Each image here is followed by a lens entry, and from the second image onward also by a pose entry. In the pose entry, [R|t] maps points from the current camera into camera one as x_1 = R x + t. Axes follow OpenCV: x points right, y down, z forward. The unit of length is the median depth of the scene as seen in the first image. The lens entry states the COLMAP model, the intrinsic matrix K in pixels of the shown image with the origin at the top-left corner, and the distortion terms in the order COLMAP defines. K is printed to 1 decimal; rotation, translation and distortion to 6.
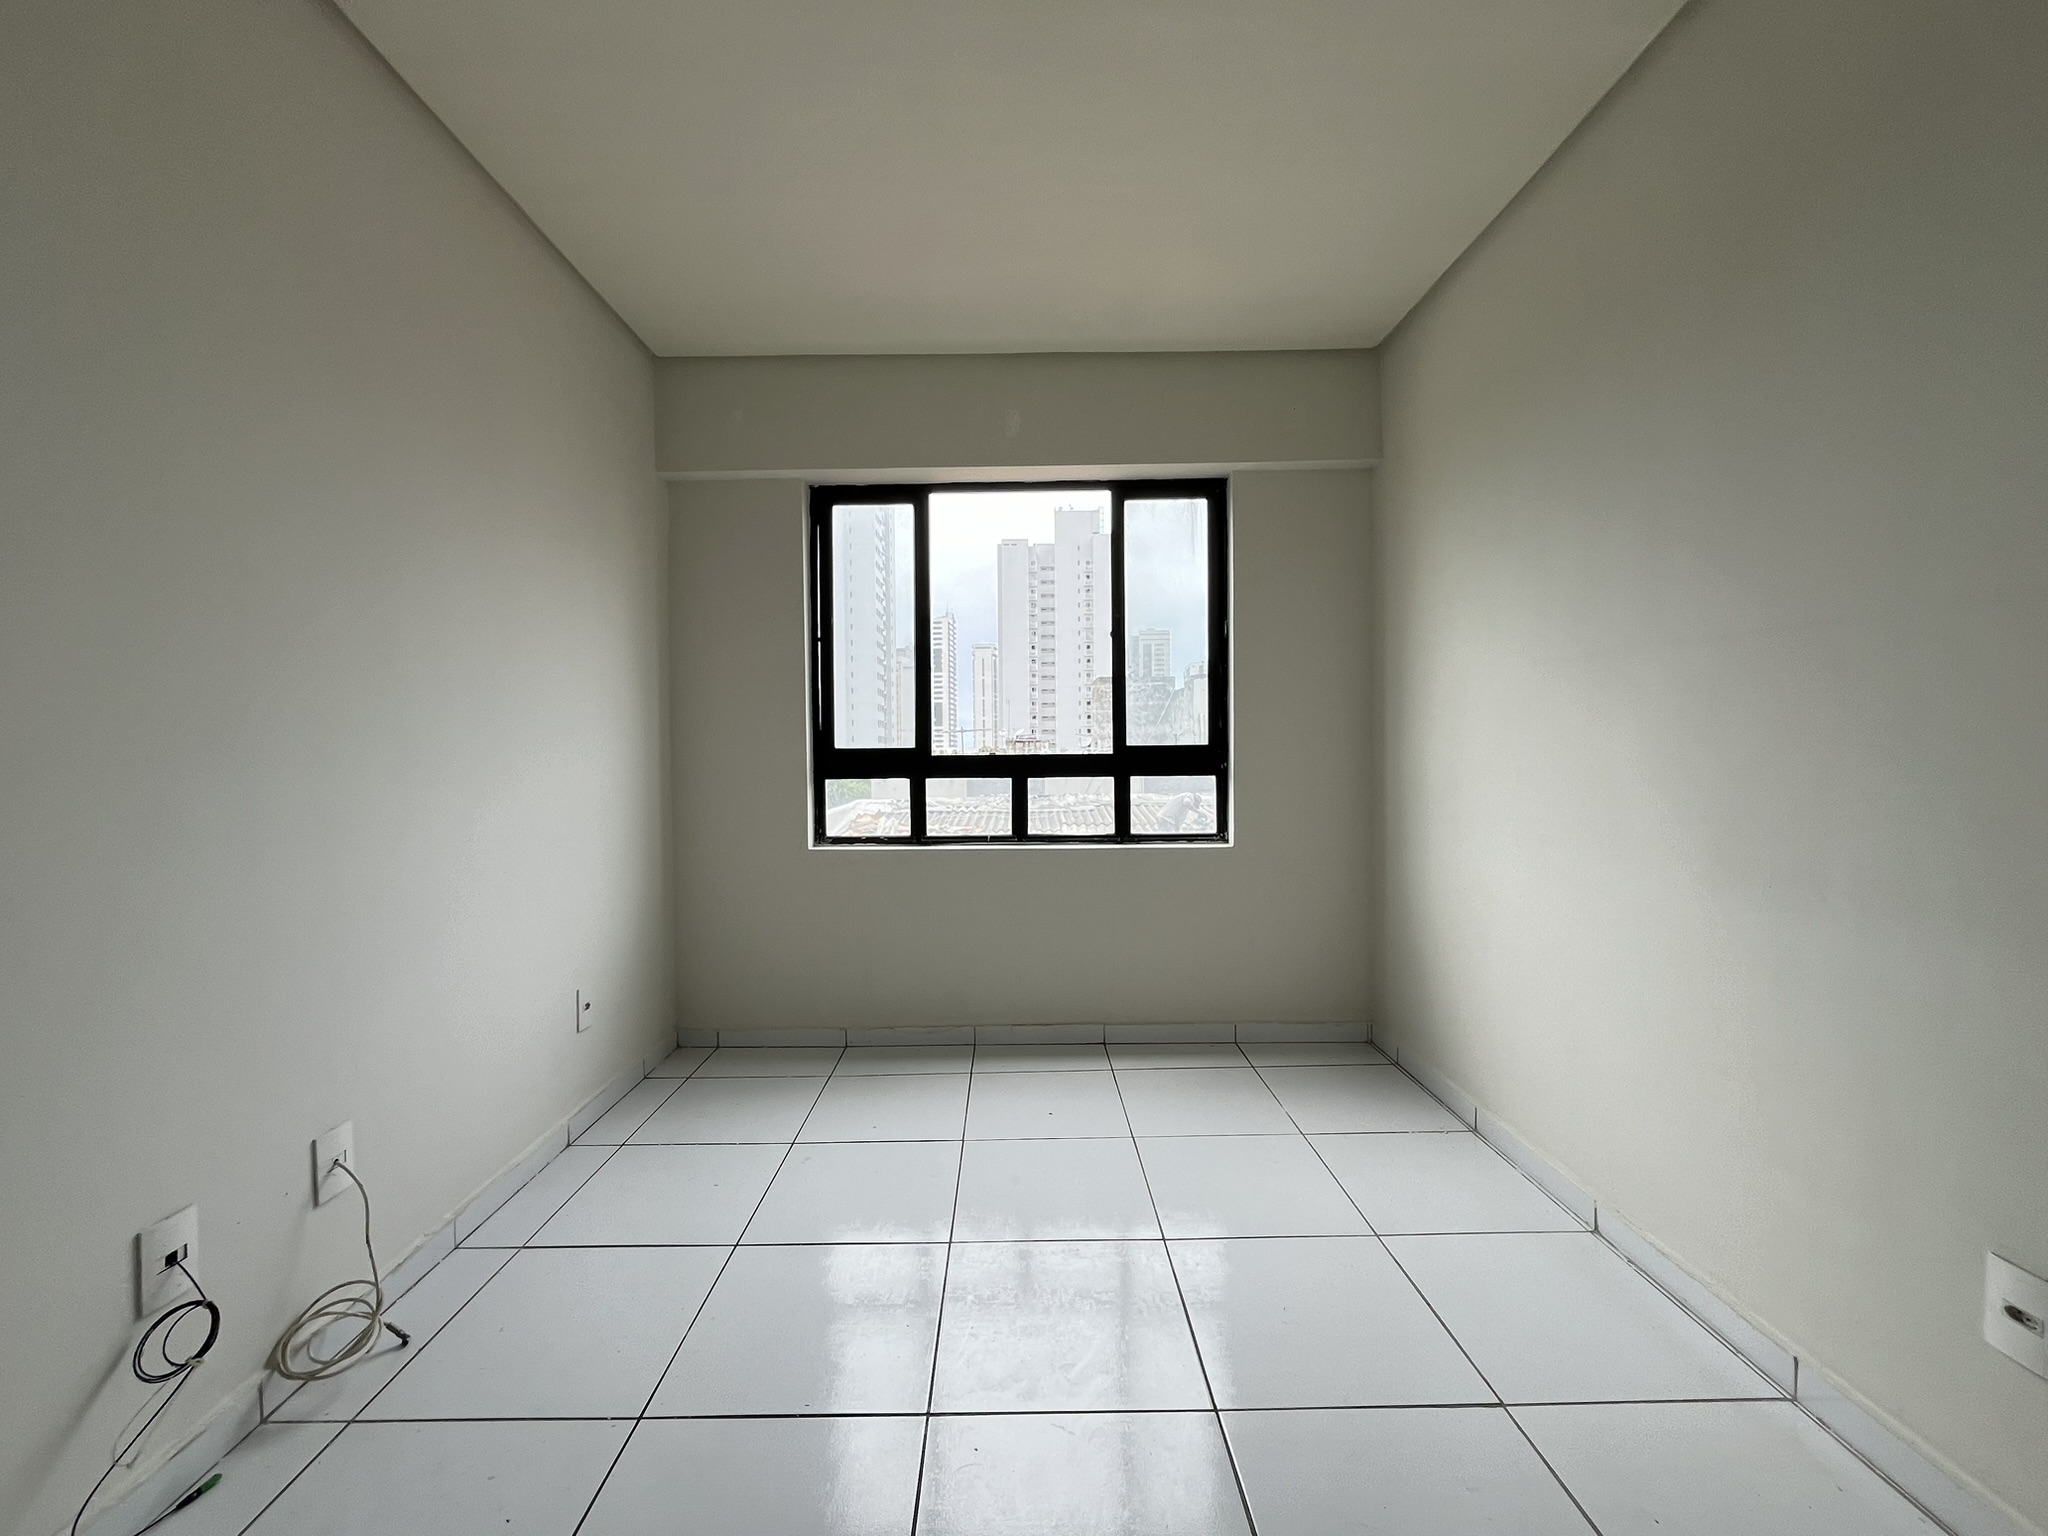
lens RADIAL K [[829.8, 0, 1018.3], [0, 829.8, 766.5], [0, 0, 1]] dist [-0.003209, 0.000473]
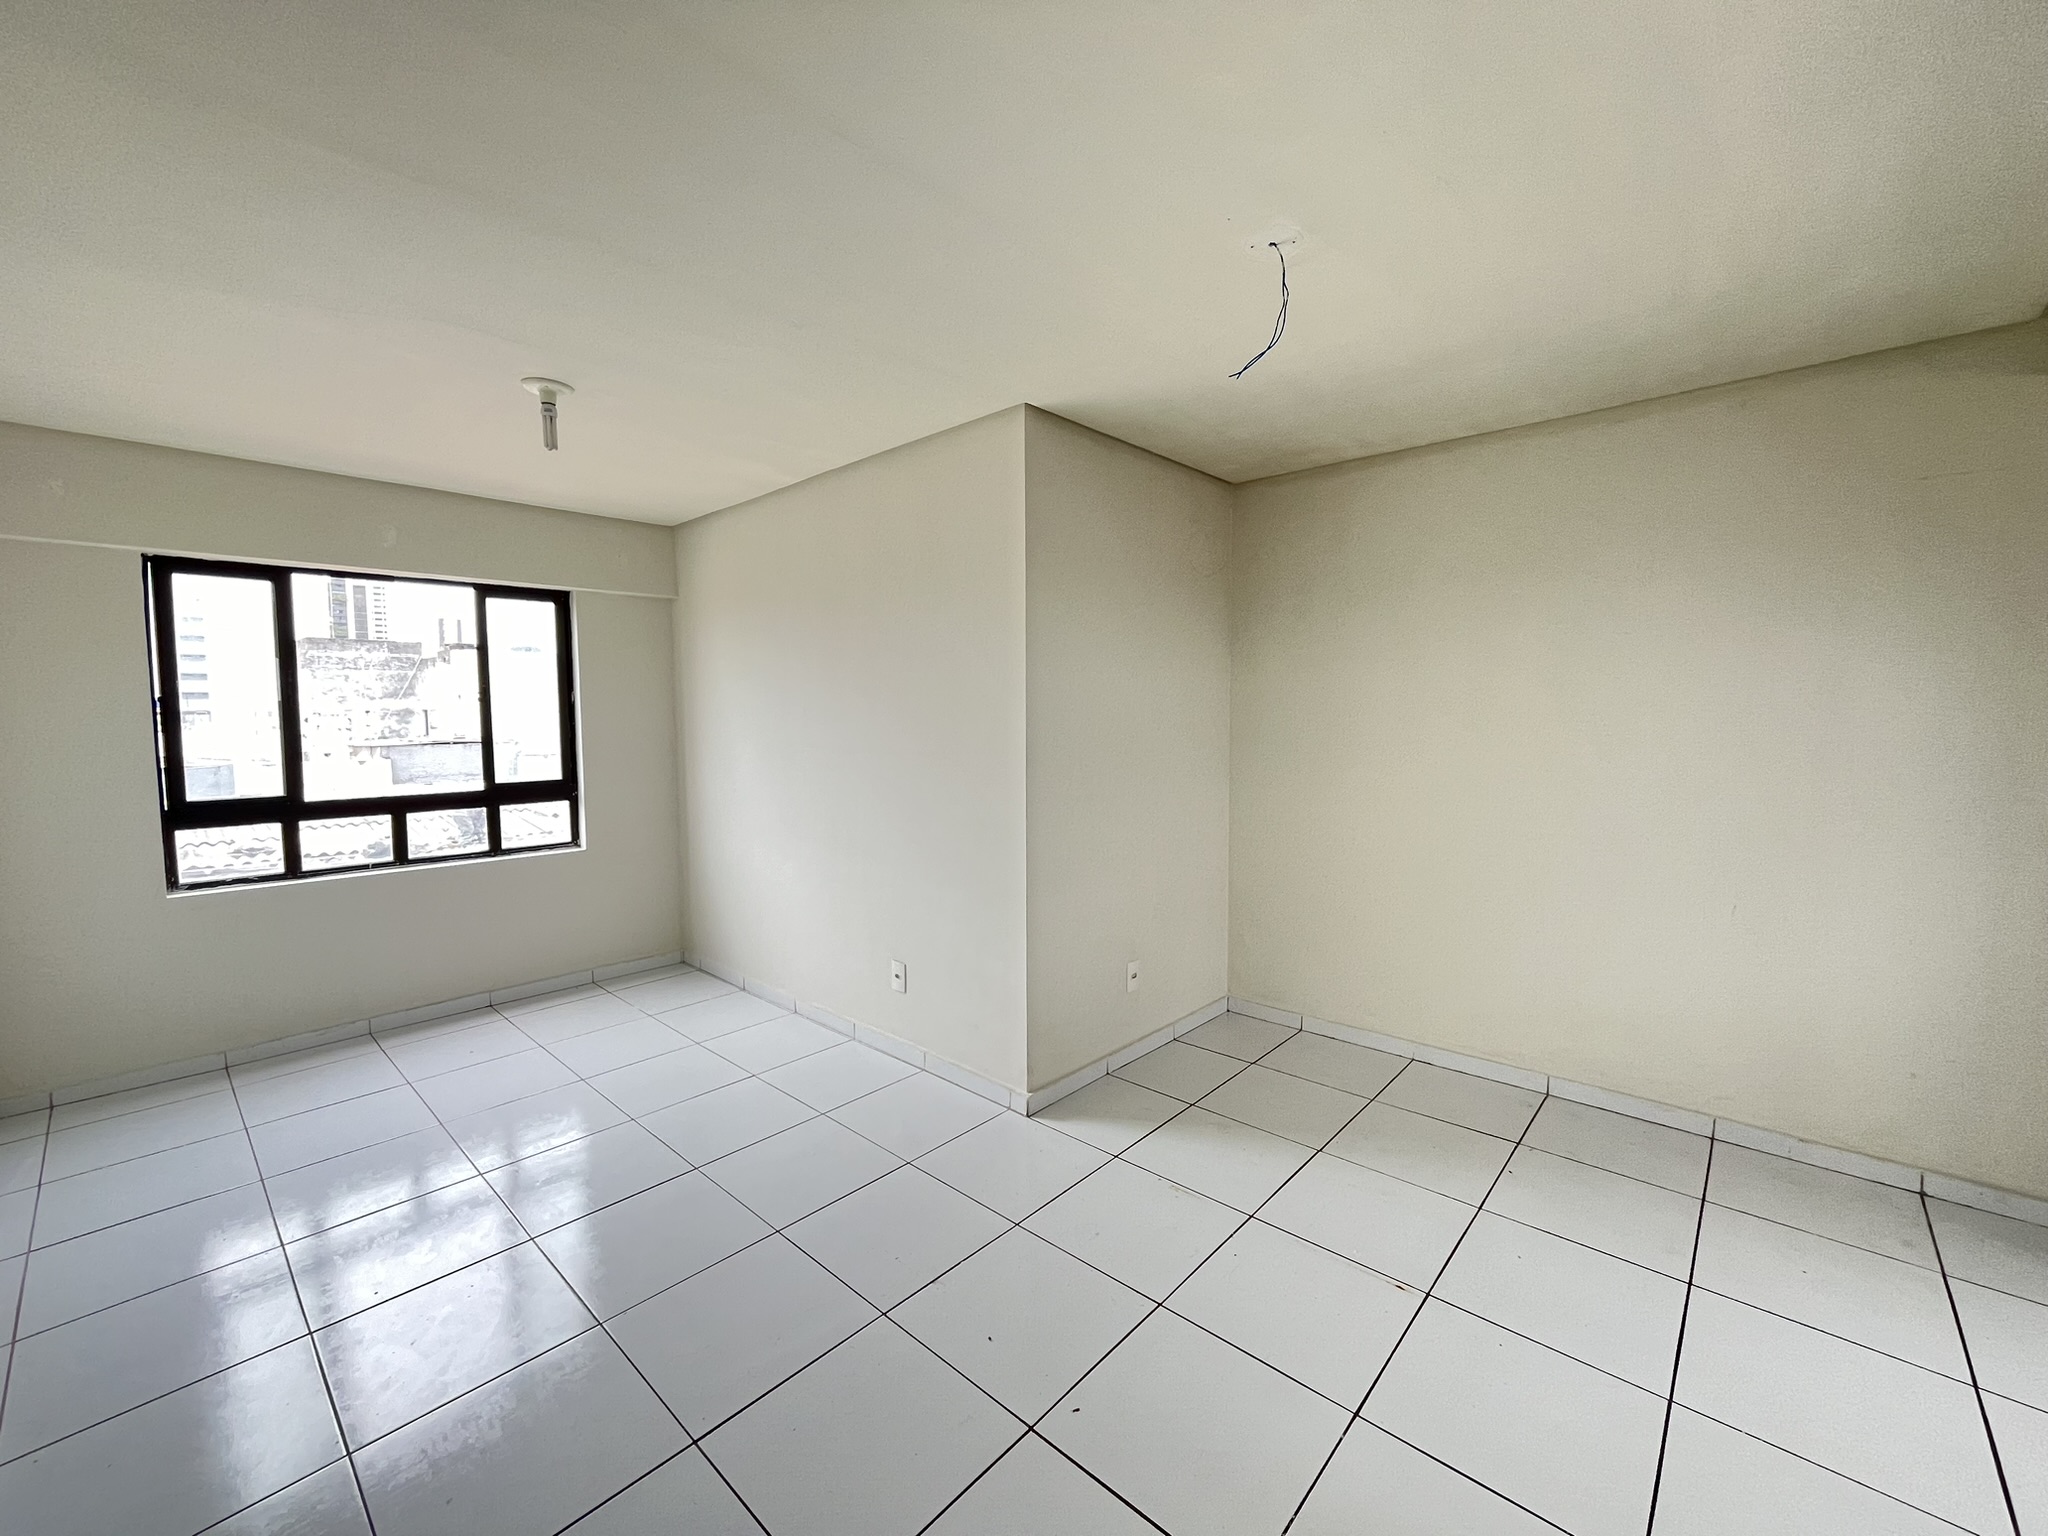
lens RADIAL K [[829.8, 0, 1018.3], [0, 829.8, 766.5], [0, 0, 1]] dist [-0.003209, 0.000473]
pose [[0.682934, -0.044392, 0.729130, -0.268328], [0.017732, 0.998865, 0.044206, -0.096859], [-0.730265, -0.017260, 0.682946, -0.527448]]
